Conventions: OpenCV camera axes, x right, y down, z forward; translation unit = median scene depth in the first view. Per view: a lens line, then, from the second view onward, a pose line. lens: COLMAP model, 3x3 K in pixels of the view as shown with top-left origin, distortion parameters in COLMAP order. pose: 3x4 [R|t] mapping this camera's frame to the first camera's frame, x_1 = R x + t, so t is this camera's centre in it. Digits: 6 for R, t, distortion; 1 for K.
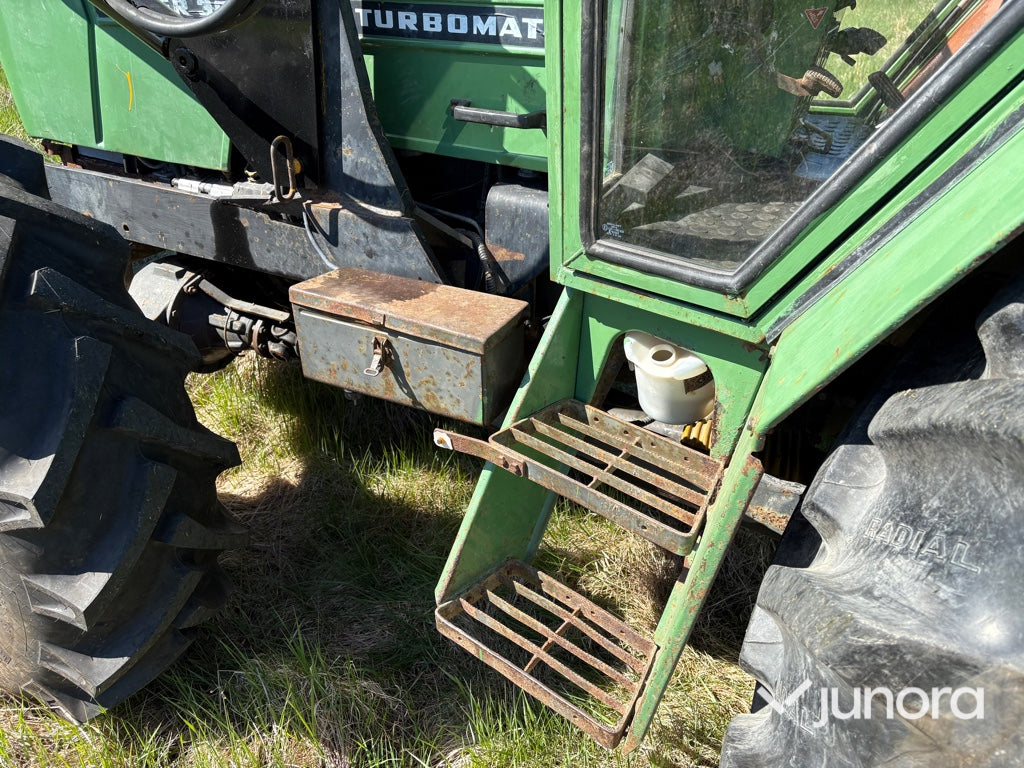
lens RADIAL K [[784.7, 0, 510.3], [0, 784.7, 397.0], [0, 0, 1]] dist [0.023409, 0.001526]
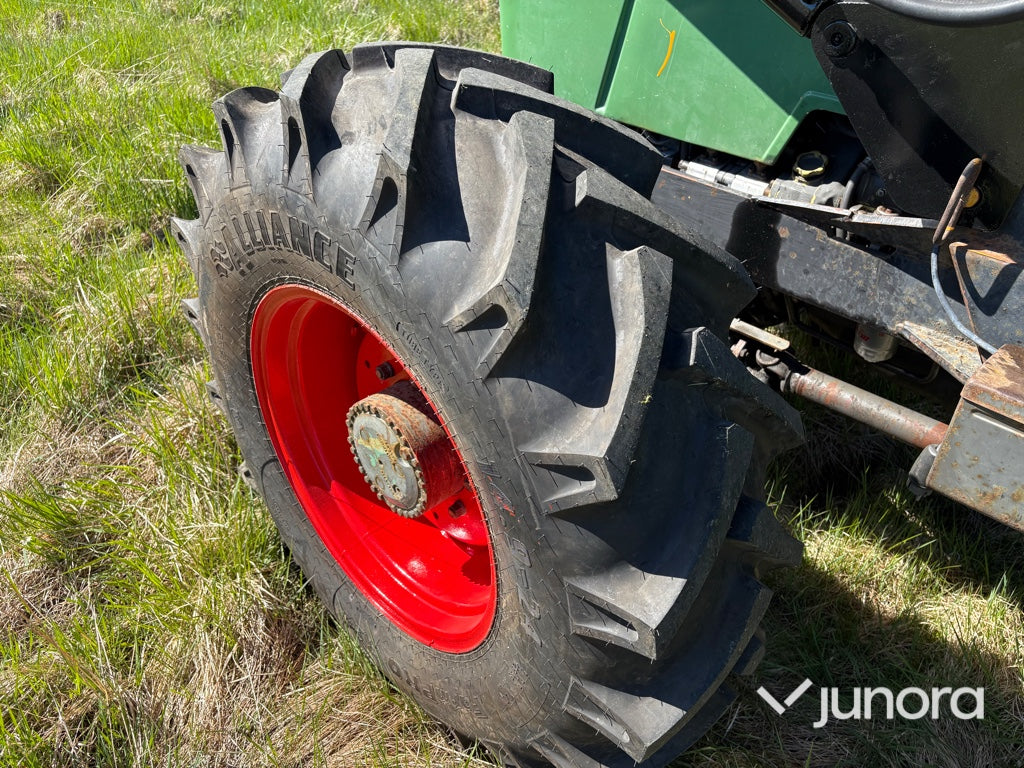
lens RADIAL K [[775.8, 0, 516.4], [0, 775.8, 388.4], [0, 0, 1]] dist [0.055280, -0.057392]
pose [[0.955287, 0.187600, -0.228545, -0.382402], [-0.167817, 0.980391, 0.103296, -0.101621], [0.243442, -0.060323, 0.968038, 0.150330]]
